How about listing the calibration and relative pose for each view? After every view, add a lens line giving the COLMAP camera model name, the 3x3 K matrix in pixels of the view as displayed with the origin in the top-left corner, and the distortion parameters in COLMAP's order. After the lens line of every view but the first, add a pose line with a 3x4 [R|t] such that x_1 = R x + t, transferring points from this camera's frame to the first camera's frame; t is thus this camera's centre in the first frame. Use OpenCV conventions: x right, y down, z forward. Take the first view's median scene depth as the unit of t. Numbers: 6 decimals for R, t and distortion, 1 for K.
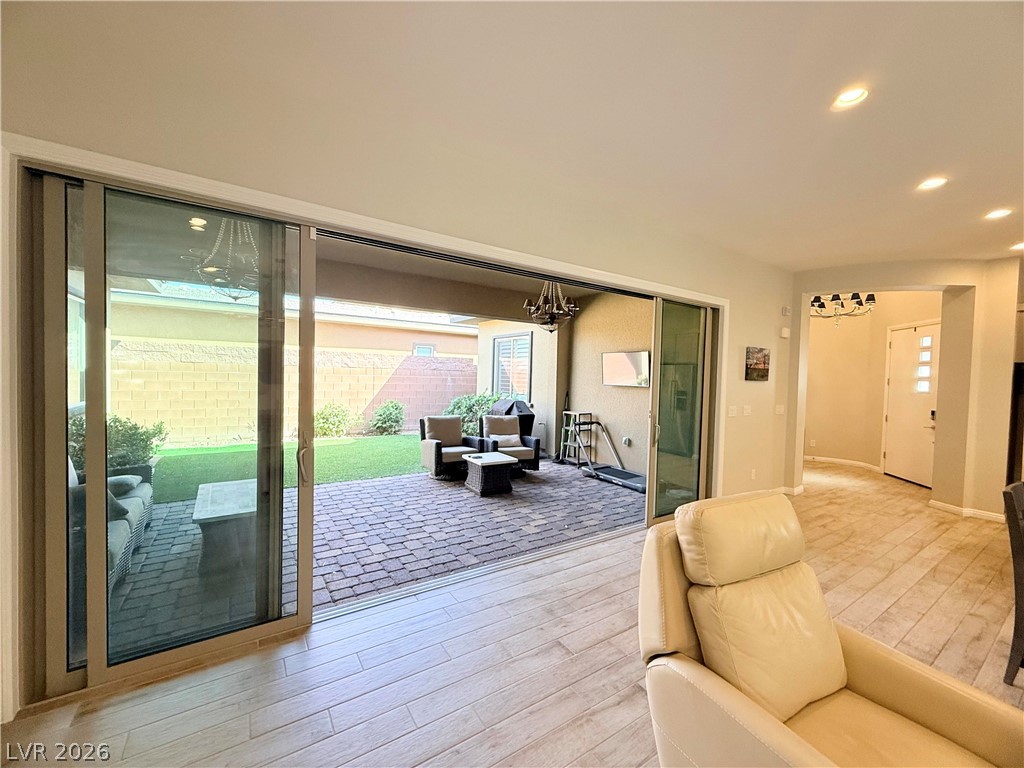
lens RADIAL K [[410.5, 0, 507.4], [0, 410.5, 386.4], [0, 0, 1]] dist [-0.001555, -0.000399]
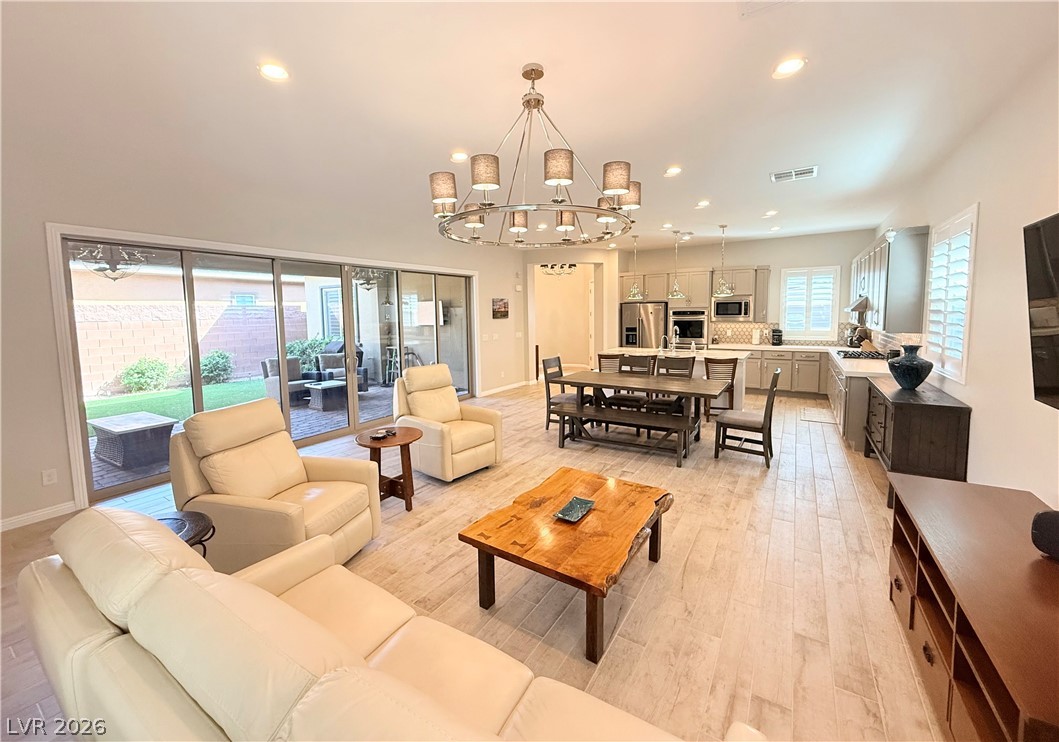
lens RADIAL K [[423.6, 0, 526.6], [0, 423.6, 343.4], [0, 0, 1]] dist [0.001853, 0.000057]
pose [[0.912591, -0.072464, 0.402401, 0.003104], [0.053563, 0.996876, 0.058045, -0.005355], [-0.405350, -0.031418, 0.913622, -0.471576]]
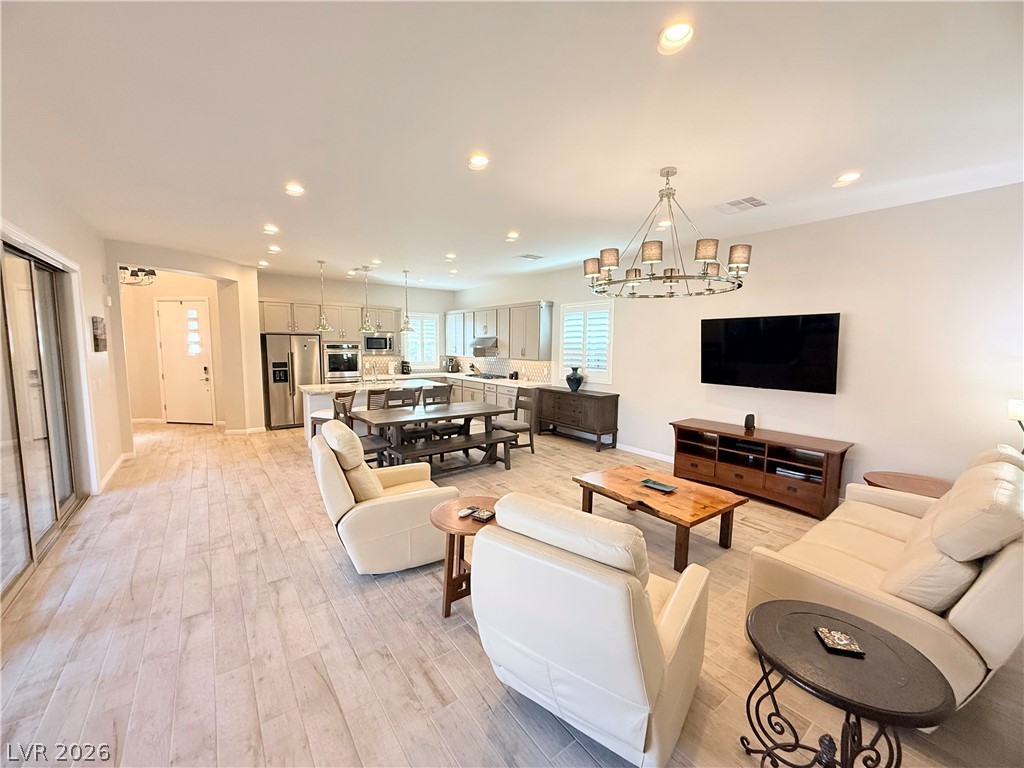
lens RADIAL K [[410.5, 0, 510.7], [0, 410.5, 384.5], [0, 0, 1]] dist [-0.001555, -0.000399]
pose [[-0.059270, -0.126524, 0.990191, -0.314846], [0.017785, 0.991644, 0.127774, -0.033273], [-0.998084, 0.025184, -0.056524, 0.073890]]
